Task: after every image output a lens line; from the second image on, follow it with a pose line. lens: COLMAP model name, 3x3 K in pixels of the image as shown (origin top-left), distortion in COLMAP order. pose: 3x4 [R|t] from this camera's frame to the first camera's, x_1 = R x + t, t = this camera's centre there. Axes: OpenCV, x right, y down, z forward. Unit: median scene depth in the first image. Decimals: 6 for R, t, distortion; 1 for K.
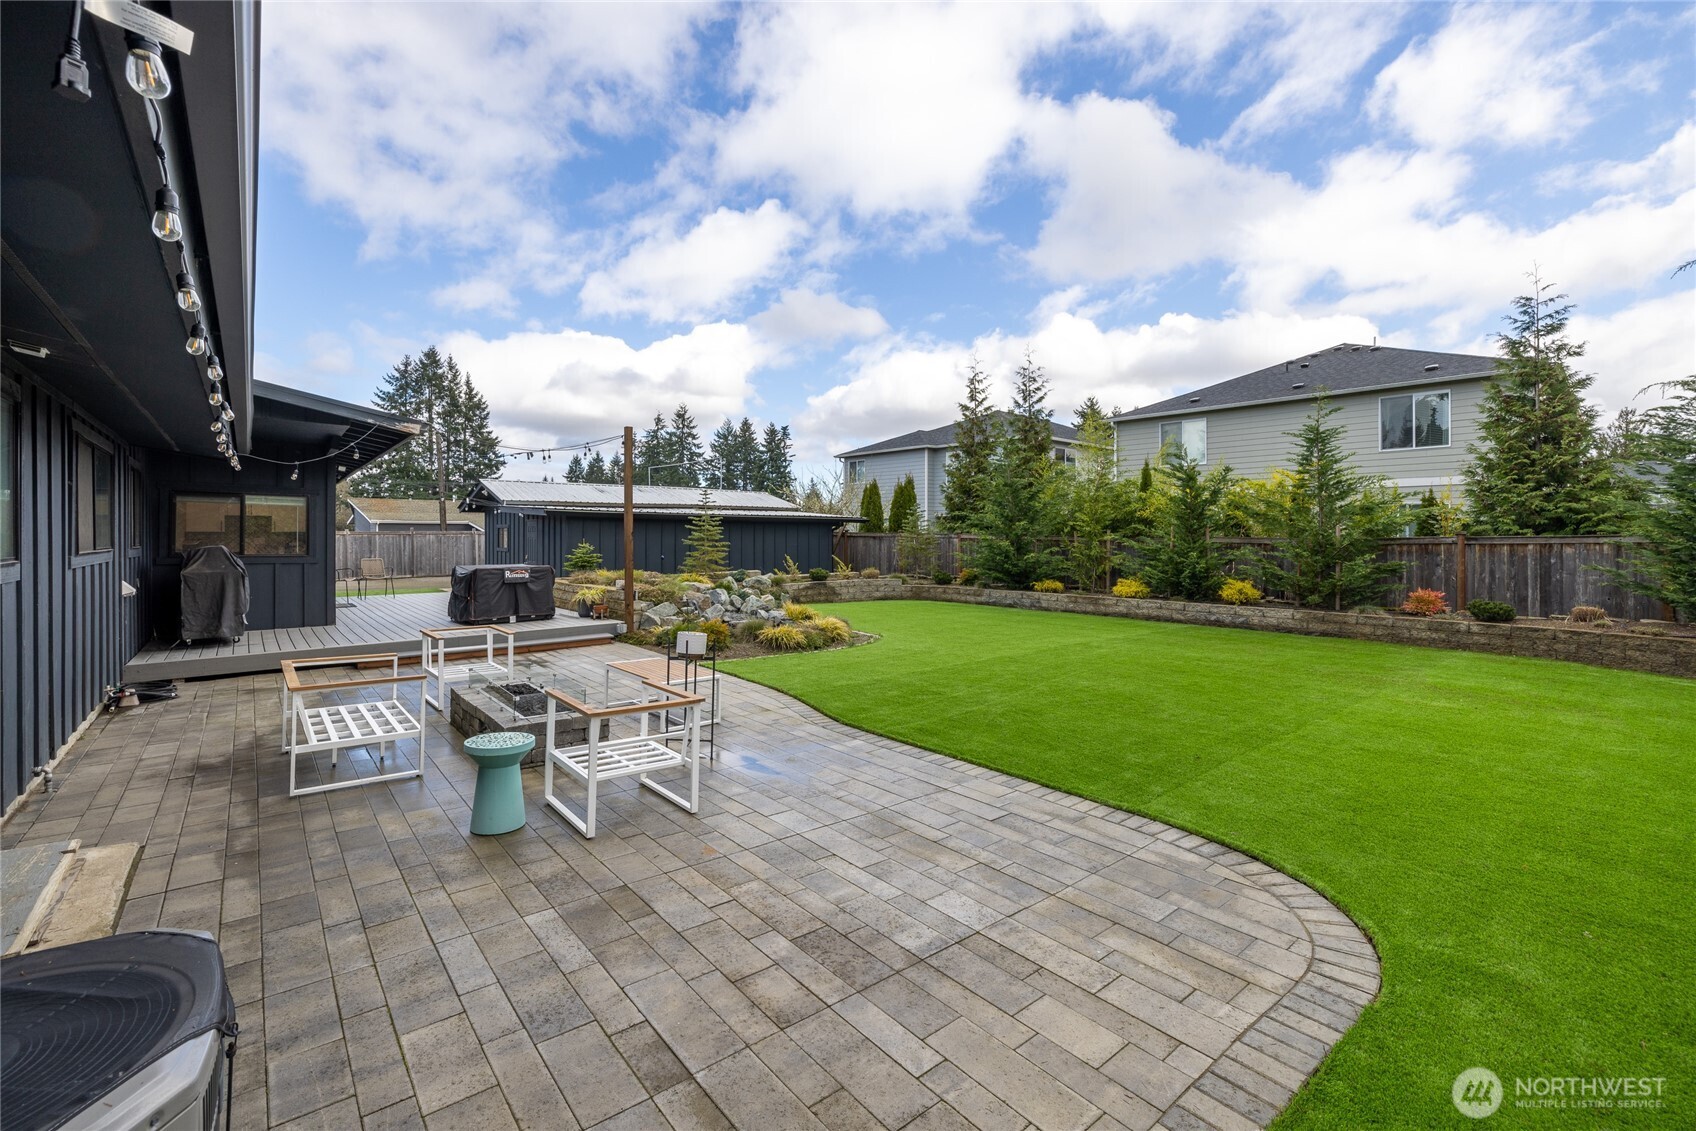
lens RADIAL K [[716.1, 0, 818.3], [0, 716.1, 550.1], [0, 0, 1]] dist [0.001798, 0.001456]
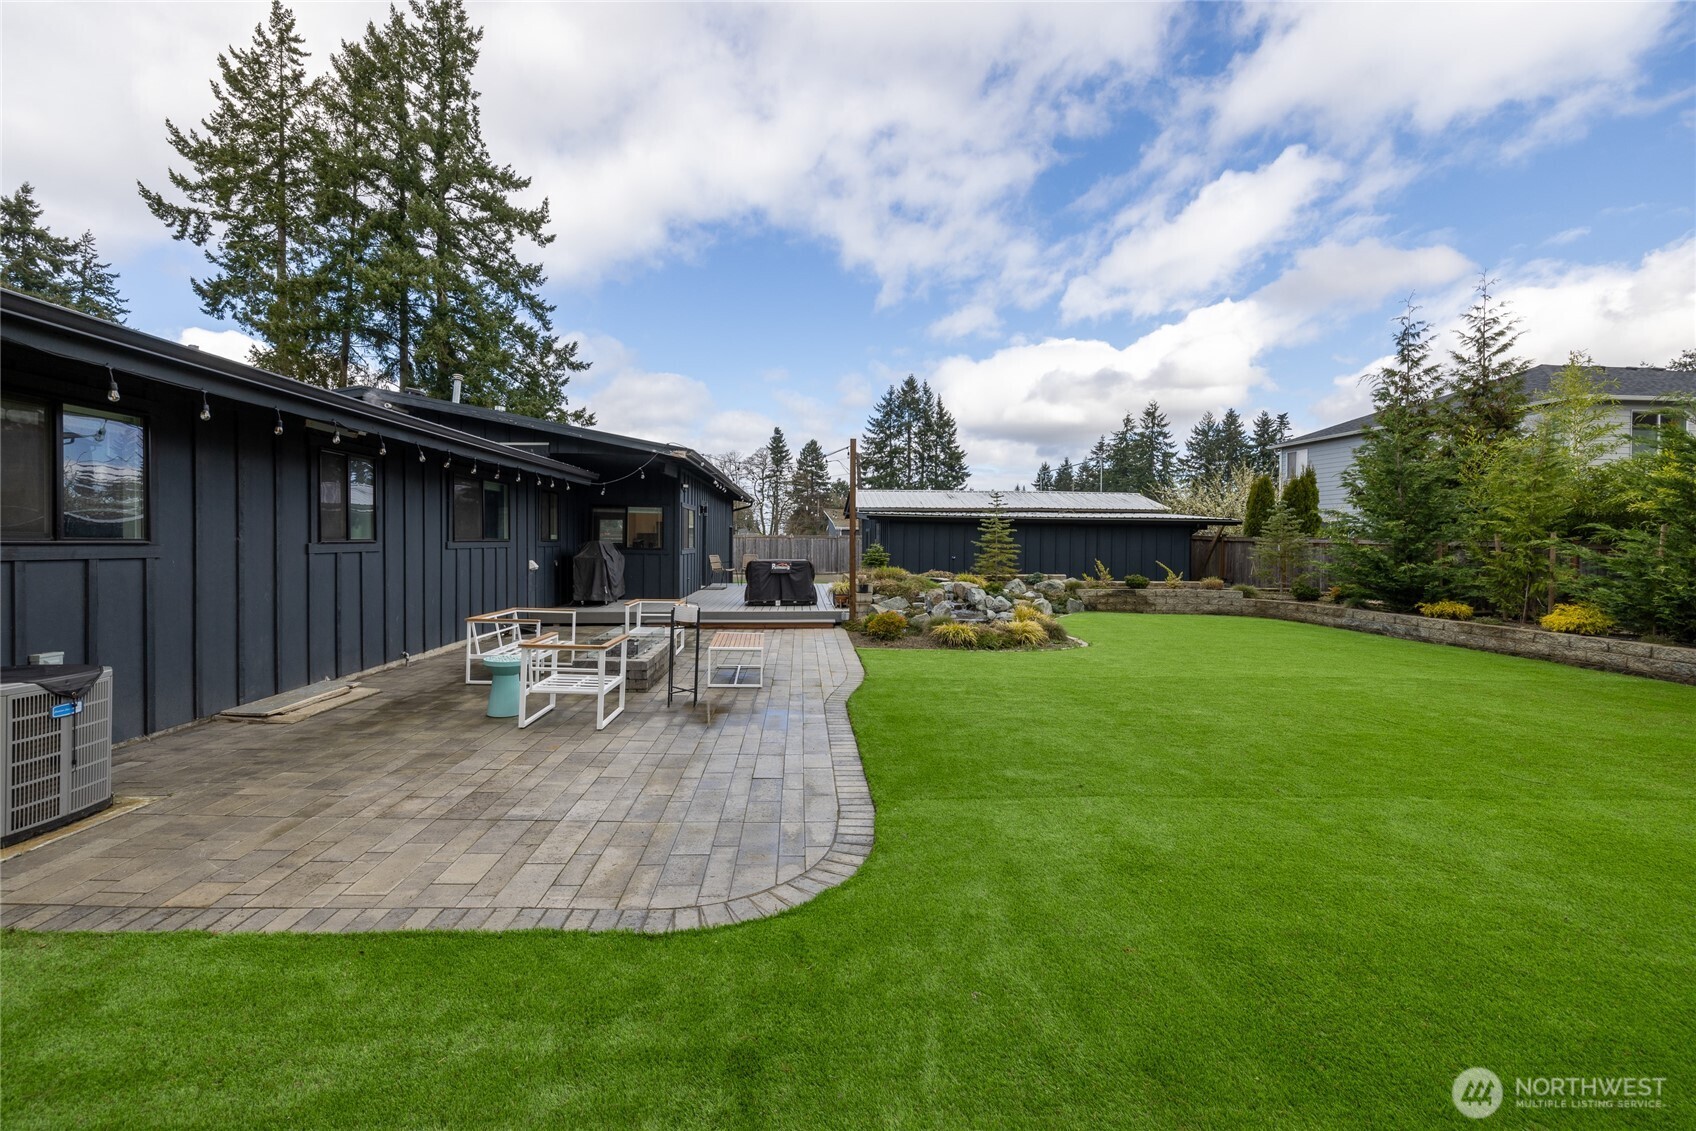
lens RADIAL K [[716.1, 0, 821.1], [0, 716.1, 548.8], [0, 0, 1]] dist [0.001798, 0.001456]
pose [[0.800983, 0.013507, -0.598535, 0.260274], [-0.020548, 0.999777, -0.004935, 0.005996], [0.598335, 0.016252, 0.801081, 0.042340]]
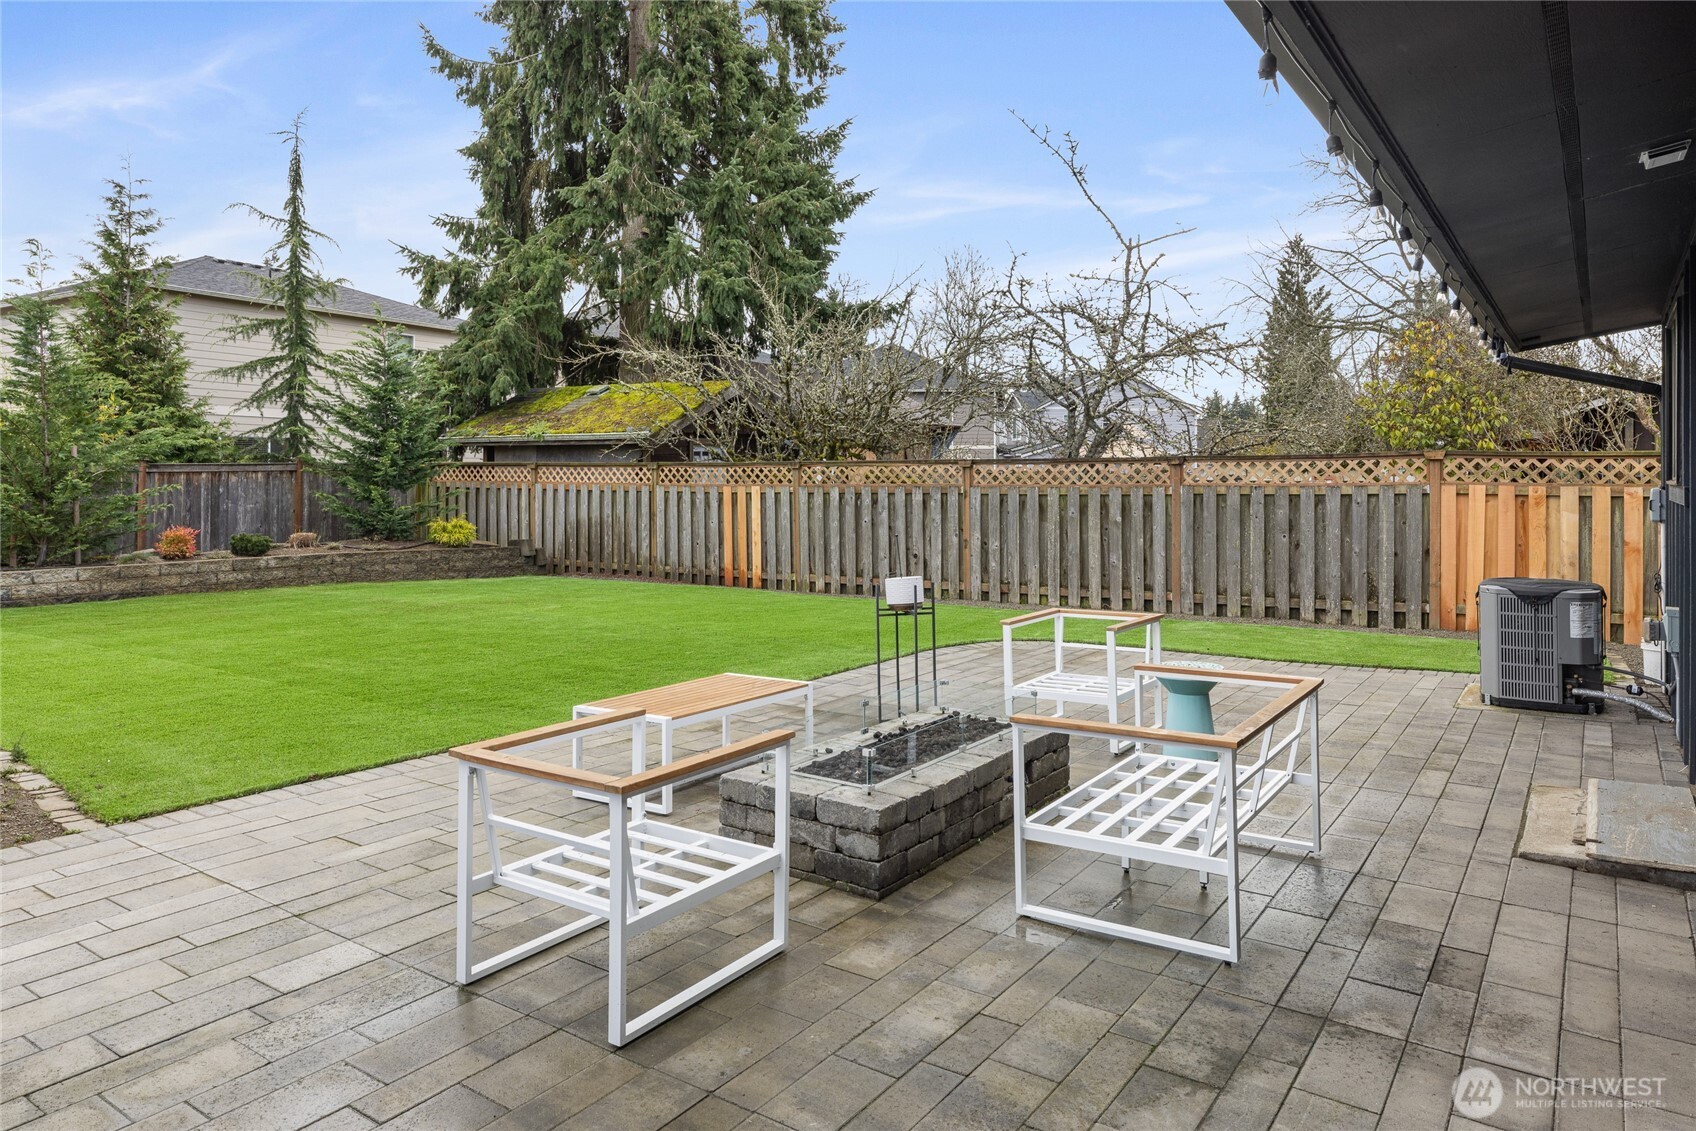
lens RADIAL K [[1119.9, 0, 820.9], [0, 1119.9, 459.8], [0, 0, 1]] dist [-0.003006, 0.005817]
pose [[-0.285516, 0.013223, 0.958283, -0.437743], [0.014198, 0.999853, -0.009566, 0.000541], [-0.958269, 0.010875, -0.285661, 0.482810]]
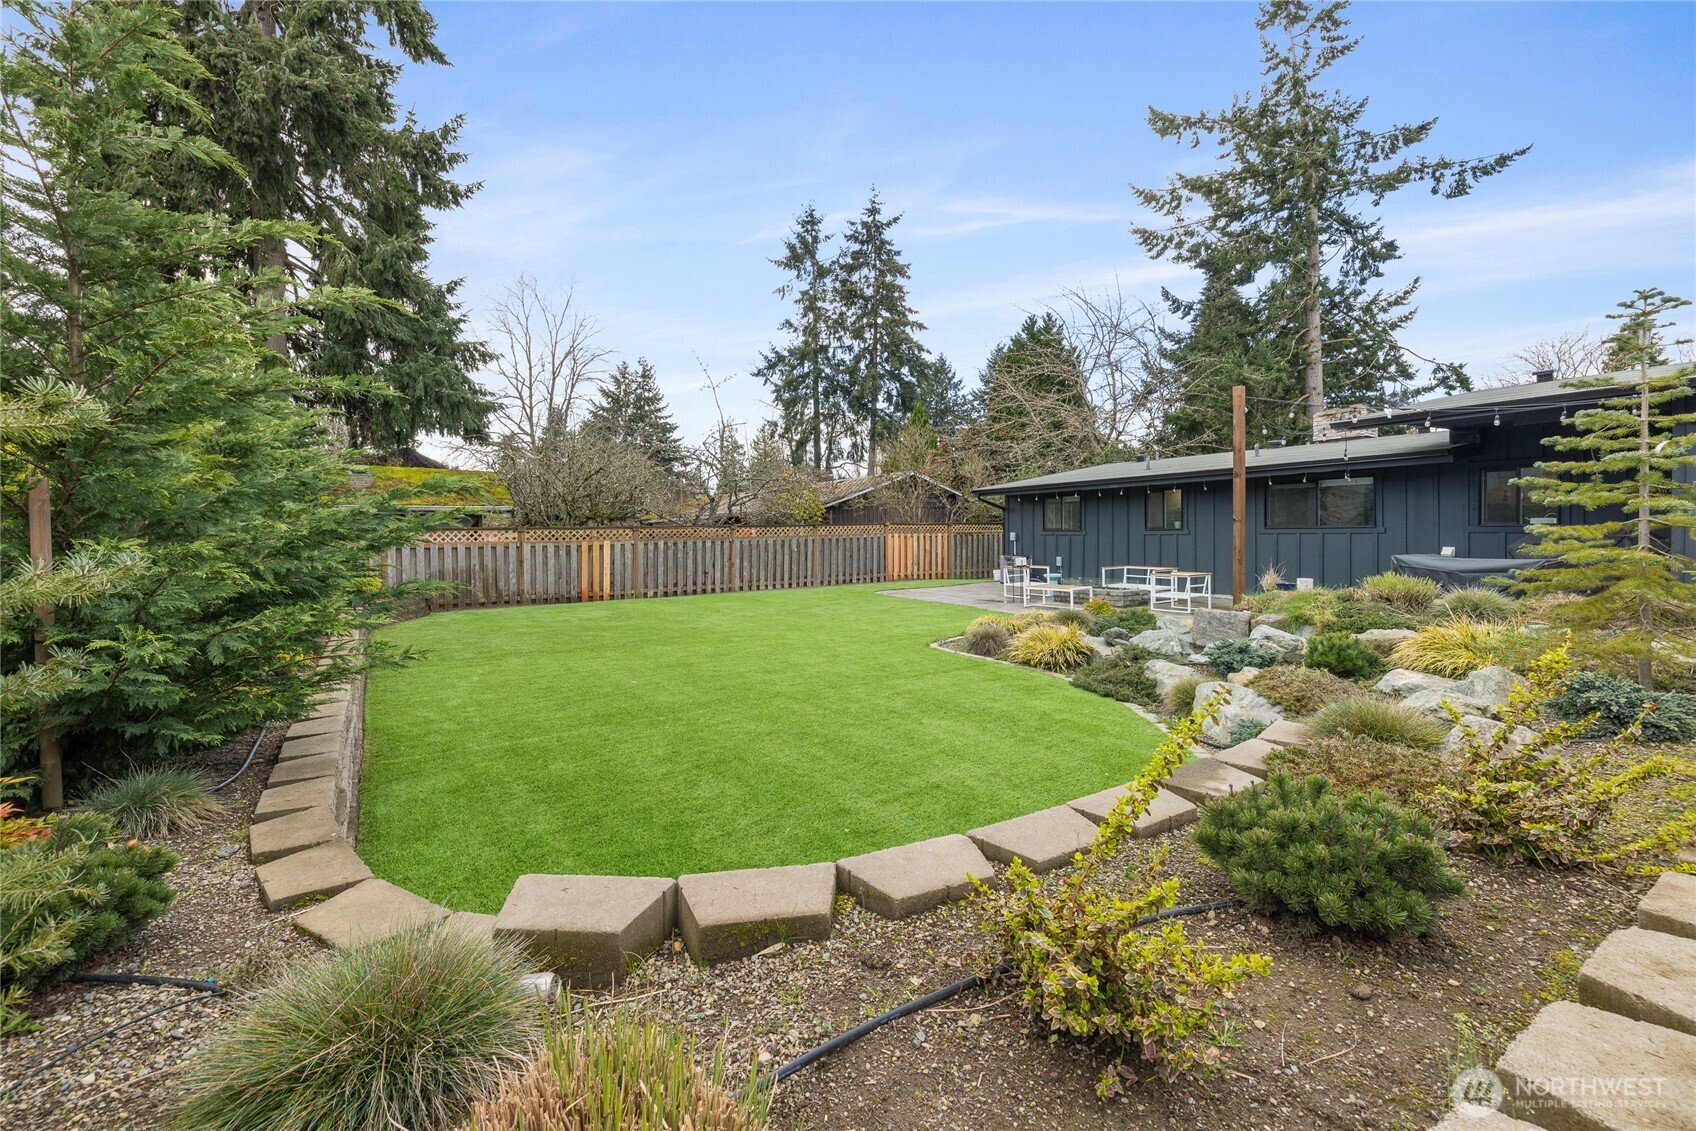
lens RADIAL K [[716.1, 0, 830.7], [0, 716.1, 534.9], [0, 0, 1]] dist [0.001798, 0.001456]
pose [[-0.990748, 0.009643, 0.135373, 0.065848], [0.012849, 0.999657, 0.022825, -0.015918], [-0.135106, 0.024353, -0.990532, 1.305333]]
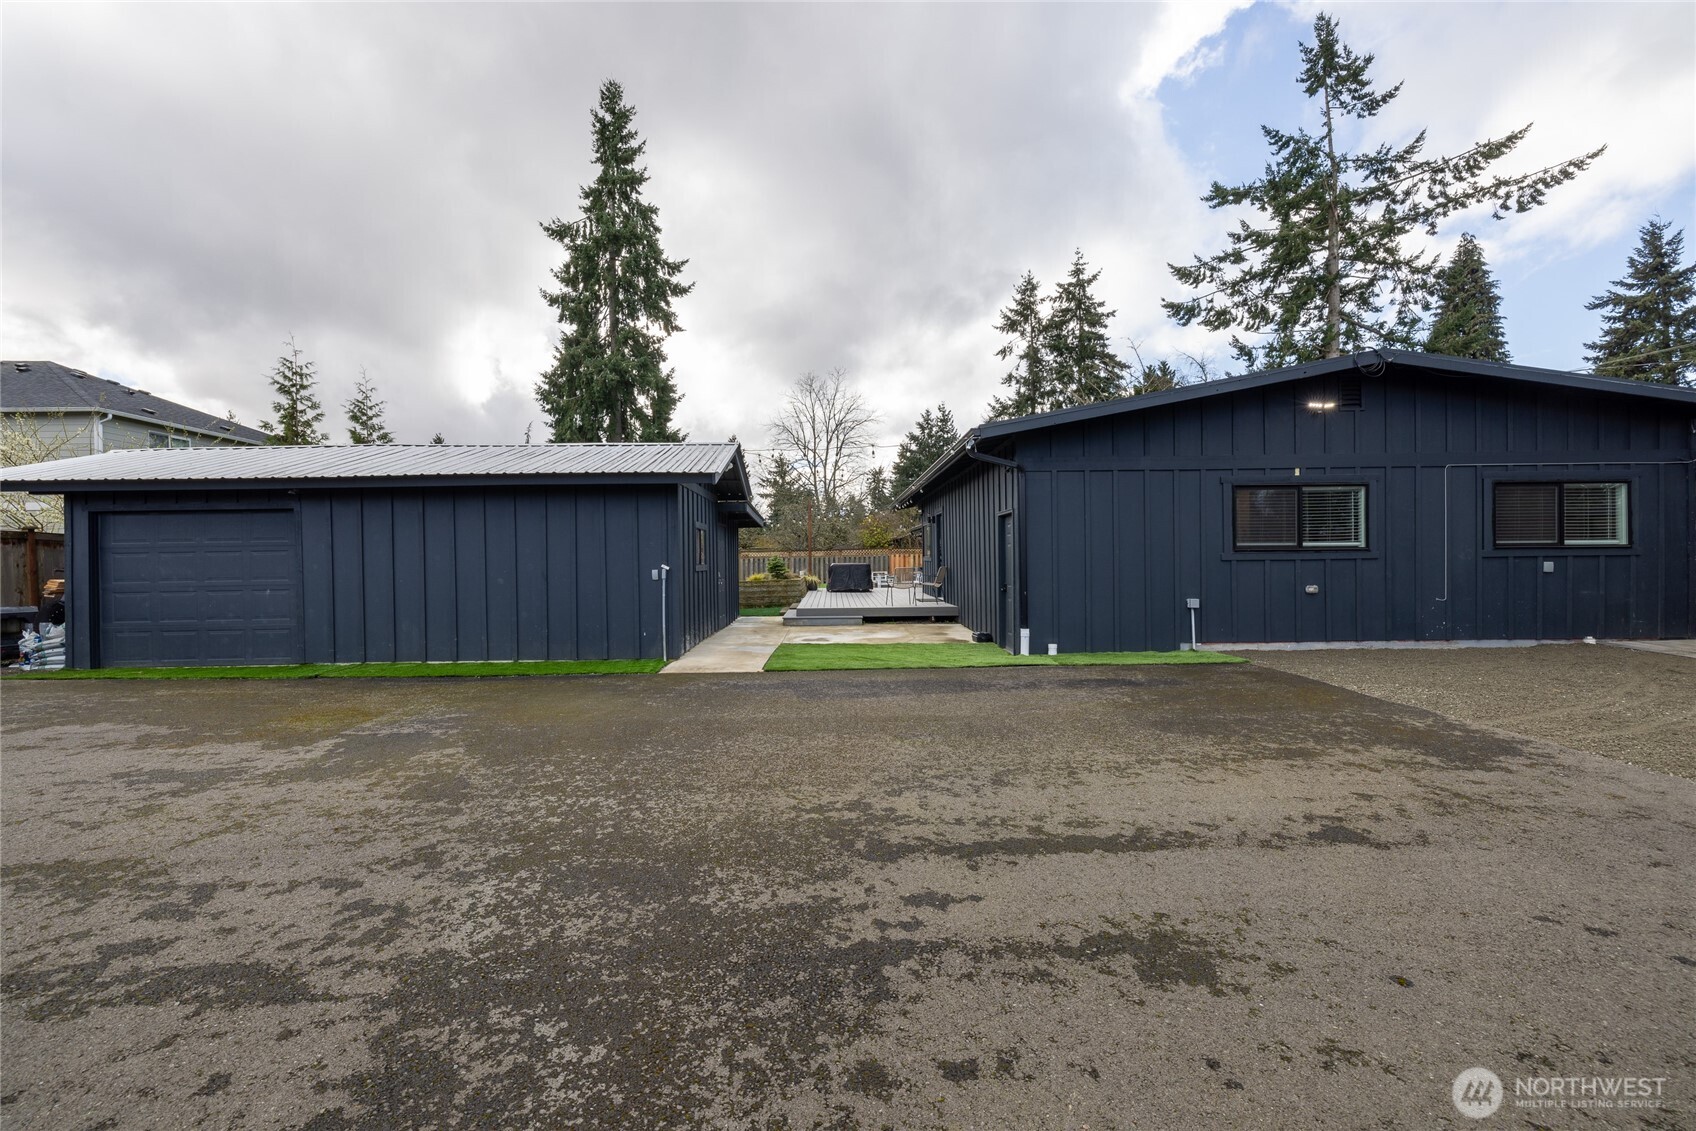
lens RADIAL K [[716.1, 0, 819.9], [0, 716.1, 563.2], [0, 0, 1]] dist [0.001798, 0.001456]
pose [[-0.769668, 0.003369, 0.638435, -1.197586], [0.025759, 0.999336, 0.025780, -0.020834], [-0.637924, 0.036288, -0.769244, 1.879290]]
